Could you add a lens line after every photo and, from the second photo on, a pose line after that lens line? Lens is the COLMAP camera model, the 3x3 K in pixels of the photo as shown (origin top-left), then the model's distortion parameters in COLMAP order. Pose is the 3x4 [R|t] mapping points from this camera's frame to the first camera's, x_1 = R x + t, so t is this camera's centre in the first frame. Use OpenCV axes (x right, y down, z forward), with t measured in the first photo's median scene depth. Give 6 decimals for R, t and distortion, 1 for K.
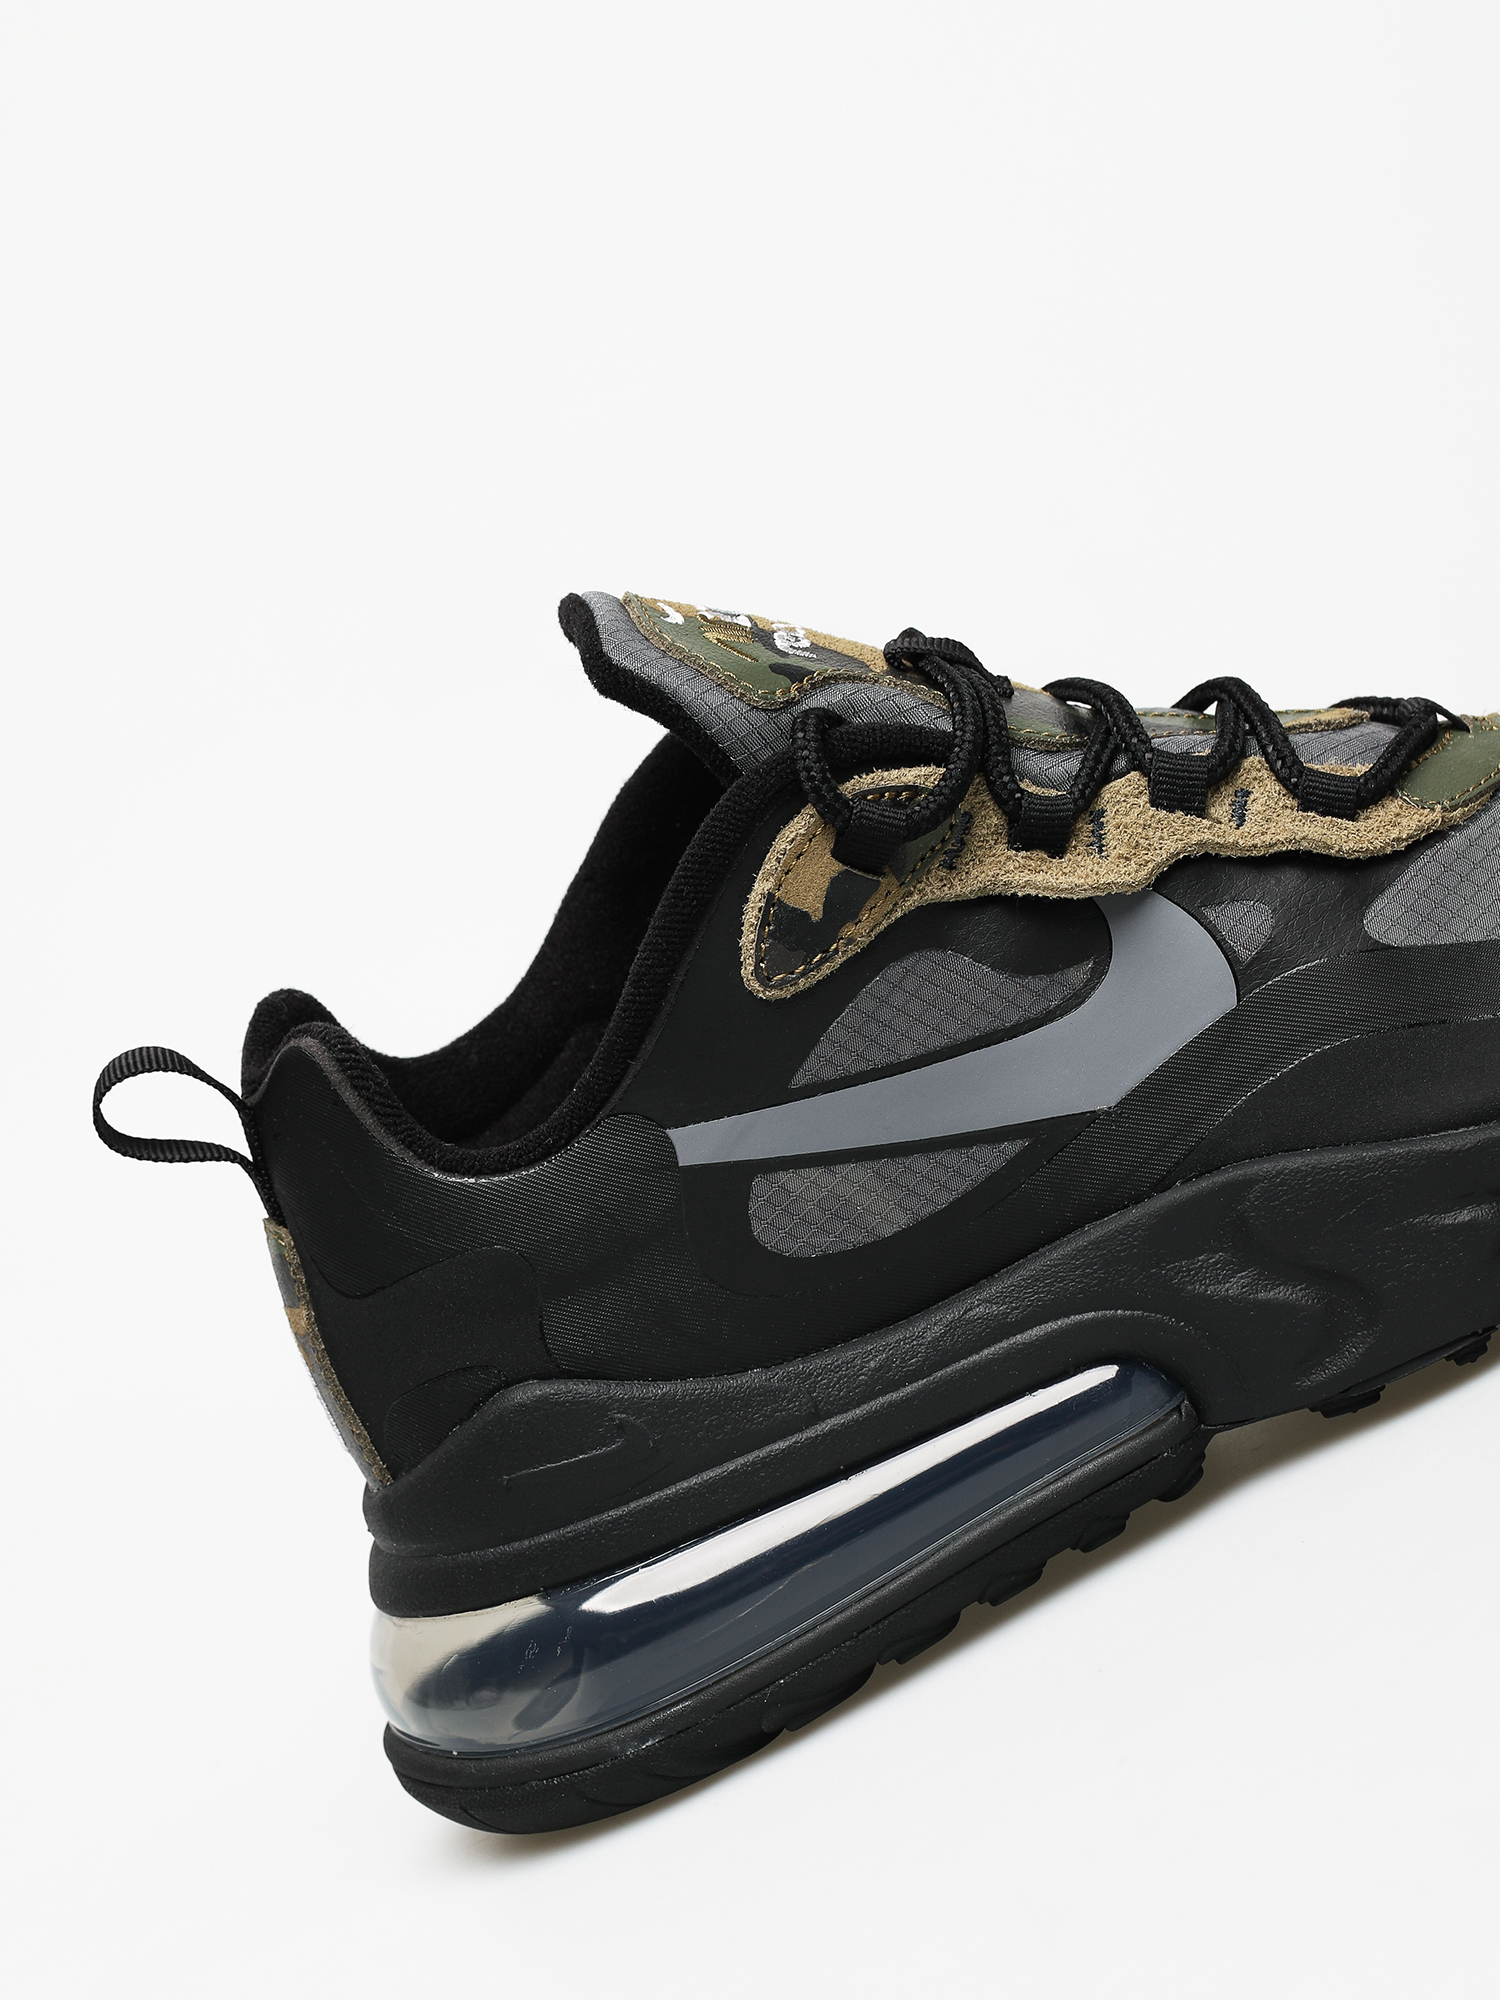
lens RADIAL K [[5656.4, 0, 615.9], [0, 5656.4, 999.9], [0, 0, 1]] dist [0.158182, 0.320060]
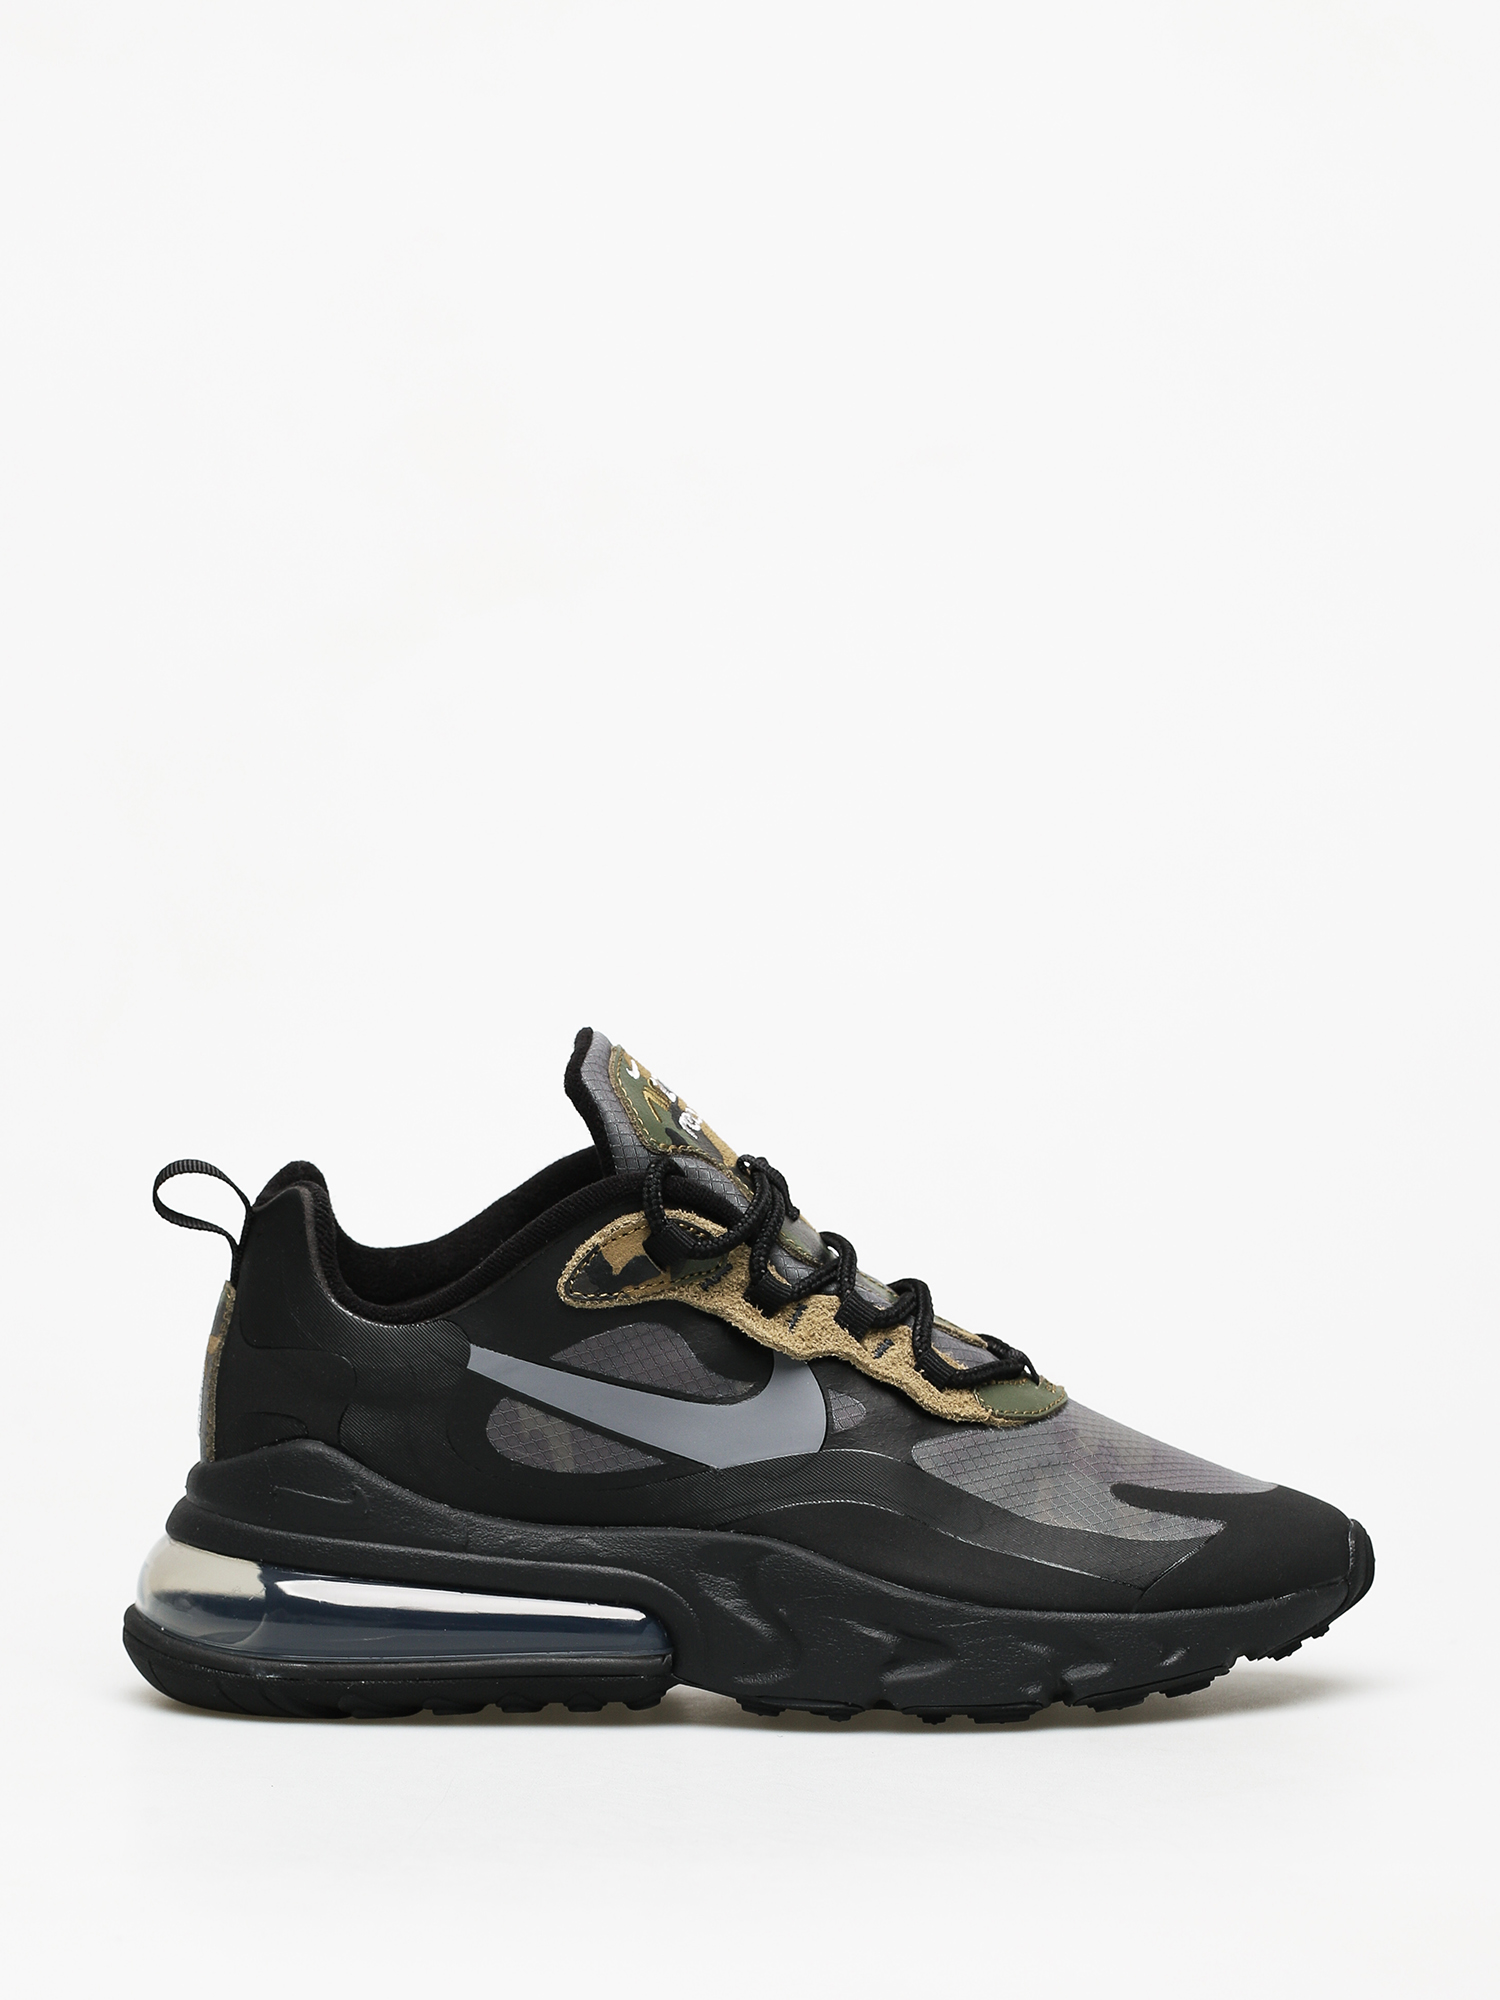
lens RADIAL K [[5625.4, 0, 750.0], [0, 5625.4, 1000.0], [0, 0, 1]] dist [-0.016391, 0.516481]
pose [[0.871163, 0.489359, -0.040022, 0.093455], [-0.490665, 0.864704, -0.107400, 0.070597], [-0.017950, 0.113201, 0.993410, -0.596272]]
